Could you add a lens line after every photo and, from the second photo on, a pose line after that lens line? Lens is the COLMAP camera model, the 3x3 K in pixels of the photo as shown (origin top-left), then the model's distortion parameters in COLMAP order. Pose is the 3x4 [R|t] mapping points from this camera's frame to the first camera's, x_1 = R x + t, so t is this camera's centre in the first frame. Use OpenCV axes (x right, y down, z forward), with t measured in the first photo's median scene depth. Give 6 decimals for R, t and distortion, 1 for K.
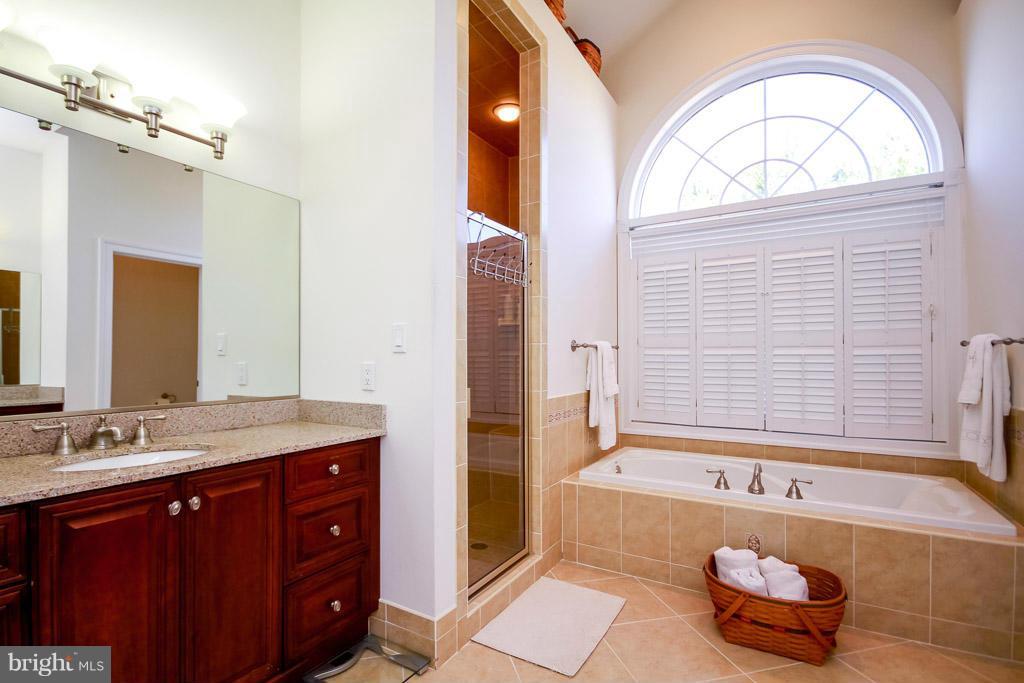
lens RADIAL K [[480.2, 0, 486.3], [0, 480.2, 353.0], [0, 0, 1]] dist [-0.001825, -0.005757]
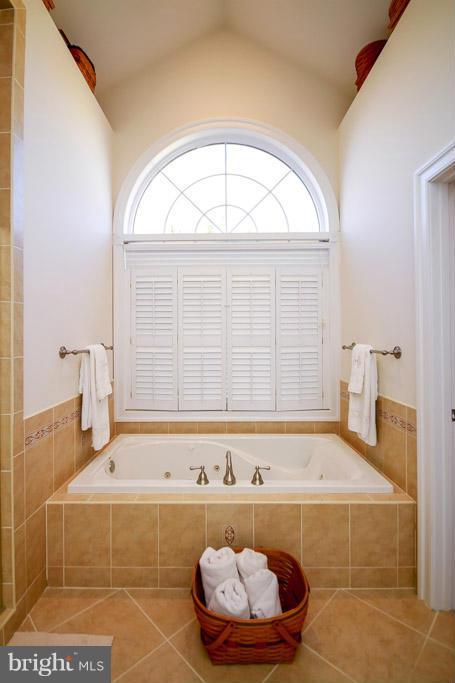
lens RADIAL K [[360.2, 0, 226.8], [0, 360.2, 340.6], [0, 0, 1]] dist [-0.001019, -0.003104]
pose [[0.848717, -0.002137, 0.528843, 0.092922], [-0.000203, 0.999990, 0.004366, -0.049395], [-0.528847, -0.003813, 0.848709, 0.248424]]
